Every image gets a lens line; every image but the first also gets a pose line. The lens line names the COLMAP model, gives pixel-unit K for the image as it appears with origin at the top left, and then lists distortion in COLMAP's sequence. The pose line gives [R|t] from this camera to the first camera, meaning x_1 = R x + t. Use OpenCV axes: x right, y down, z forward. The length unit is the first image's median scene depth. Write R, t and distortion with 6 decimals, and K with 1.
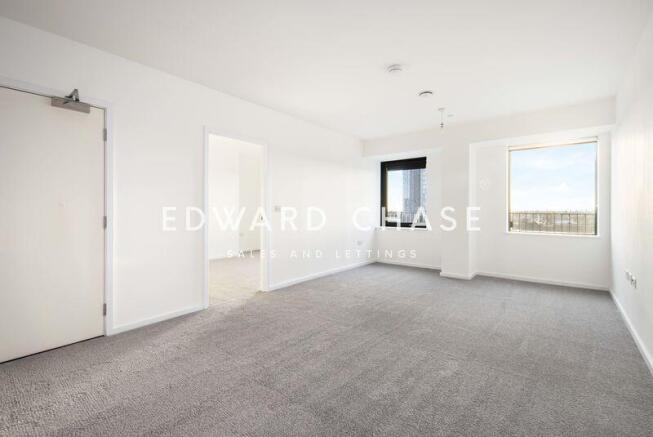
lens RADIAL K [[287.0, 0, 327.6], [0, 287.0, 210.2], [0, 0, 1]] dist [0.001127, -0.000039]
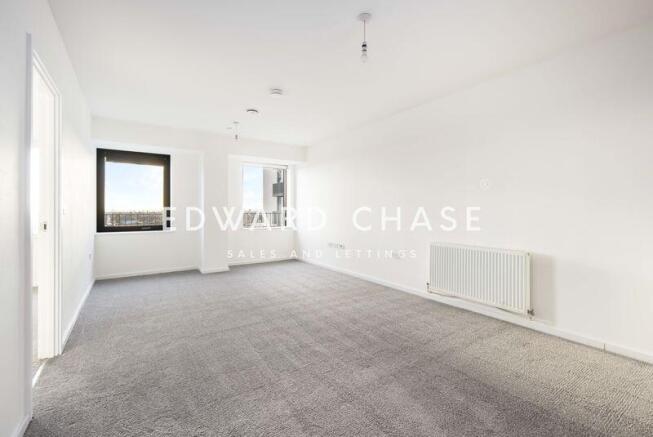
lens RADIAL K [[292.9, 0, 327.4], [0, 292.9, 221.2], [0, 0, 1]] dist [0.011626, -0.000400]
pose [[0.278615, -0.035379, 0.959751, -0.510847], [0.000119, 0.999323, 0.036803, -0.004834], [-0.960403, -0.010140, 0.278431, 0.260618]]
